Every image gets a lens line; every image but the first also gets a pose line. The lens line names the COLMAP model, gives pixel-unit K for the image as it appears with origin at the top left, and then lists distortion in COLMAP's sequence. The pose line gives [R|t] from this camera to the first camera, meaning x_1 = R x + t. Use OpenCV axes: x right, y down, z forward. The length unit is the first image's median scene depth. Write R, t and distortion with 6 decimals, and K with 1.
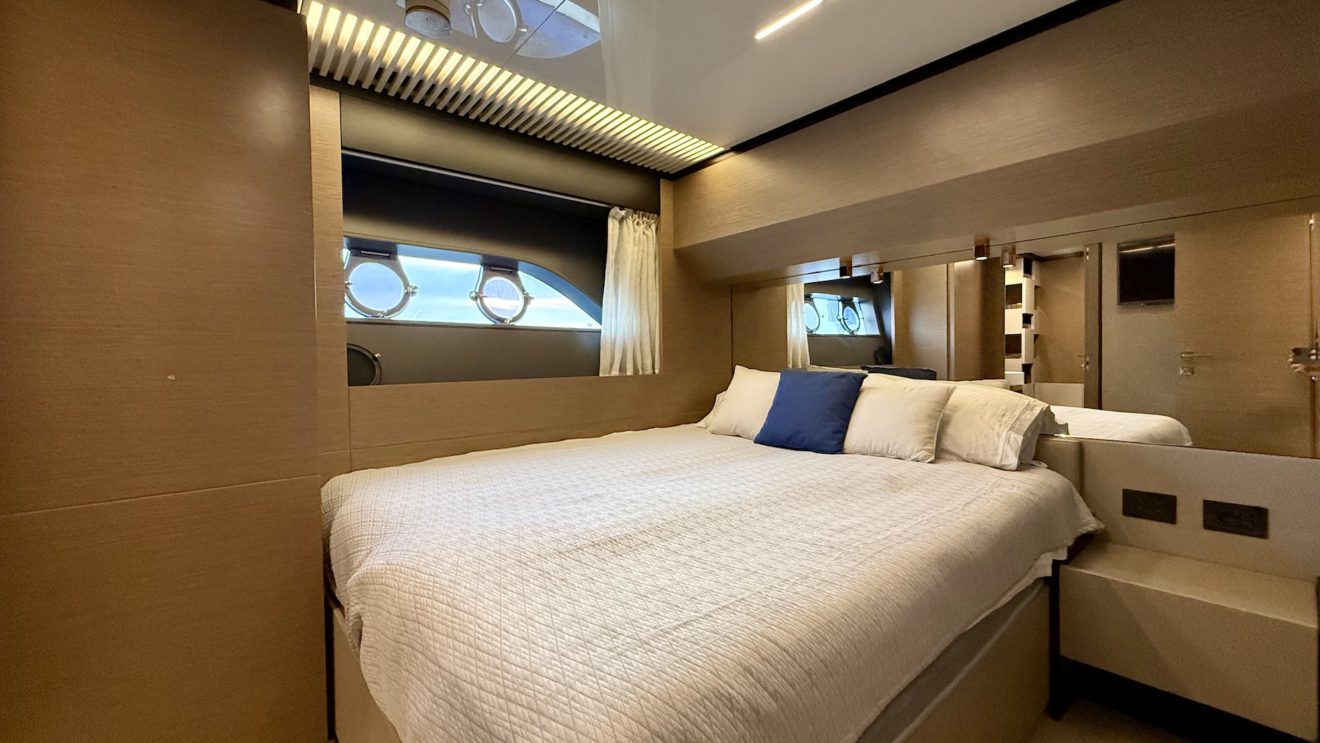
lens RADIAL K [[526.5, 0, 658.6], [0, 526.5, 367.4], [0, 0, 1]] dist [-0.001919, -0.000090]
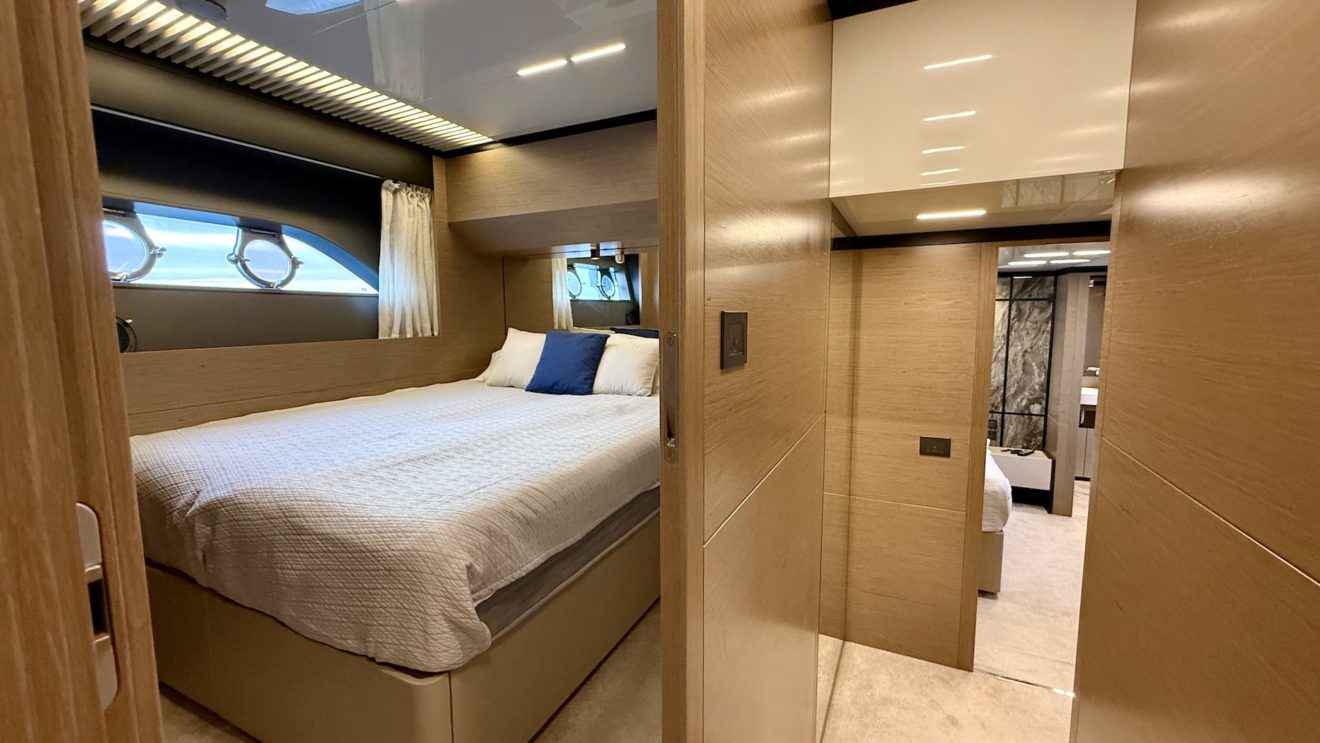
lens RADIAL K [[526.5, 0, 658.6], [0, 526.5, 367.4], [0, 0, 1]] dist [-0.001919, -0.000090]
pose [[0.911712, -0.036216, 0.409231, -0.033202], [0.002904, 0.996650, 0.081732, -0.011127], [-0.410820, -0.073327, 0.908763, -0.218892]]
